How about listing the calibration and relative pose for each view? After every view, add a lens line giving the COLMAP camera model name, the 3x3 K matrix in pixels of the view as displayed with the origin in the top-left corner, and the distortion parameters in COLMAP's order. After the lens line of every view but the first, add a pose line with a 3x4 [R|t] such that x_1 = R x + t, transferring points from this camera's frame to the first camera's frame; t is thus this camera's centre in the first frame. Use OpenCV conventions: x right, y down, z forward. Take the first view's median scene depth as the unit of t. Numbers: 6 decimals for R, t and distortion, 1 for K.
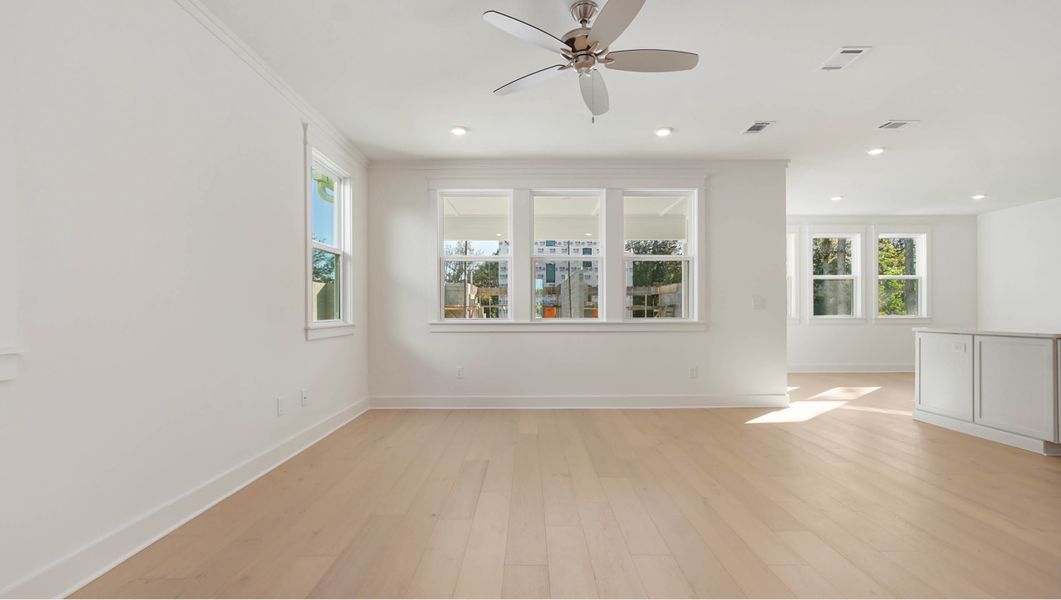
lens RADIAL K [[466.0, 0, 526.1], [0, 466.0, 306.9], [0, 0, 1]] dist [-0.000068, 0.000202]
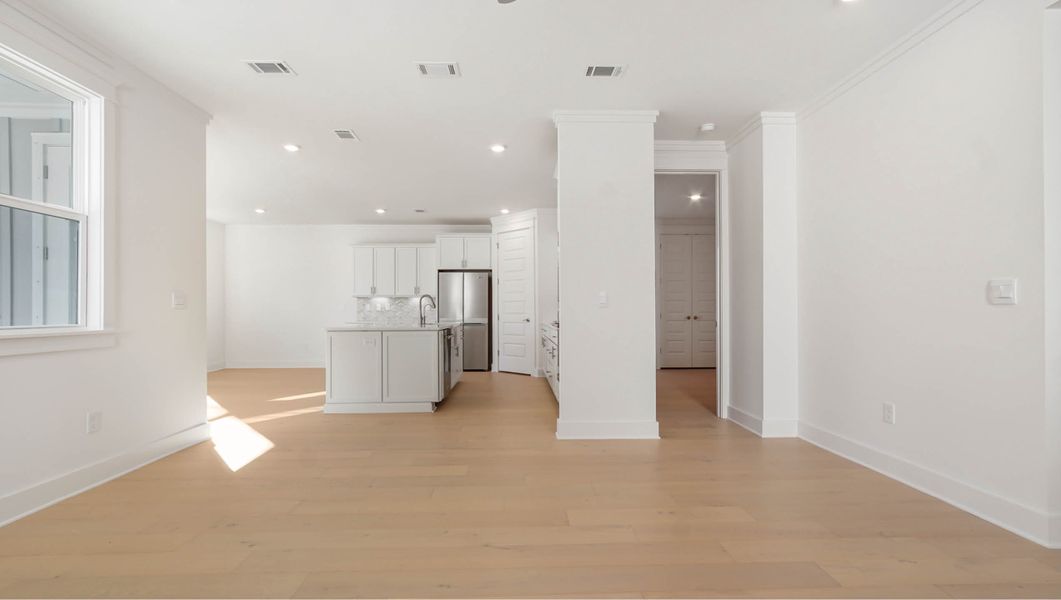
lens RADIAL K [[466.0, 0, 526.1], [0, 466.0, 306.9], [0, 0, 1]] dist [-0.000068, 0.000202]
pose [[-0.021534, 0.009742, 0.999721, -0.228479], [-0.006357, 0.999931, -0.009881, 0.005056], [-0.999748, -0.006568, -0.021471, 0.528853]]
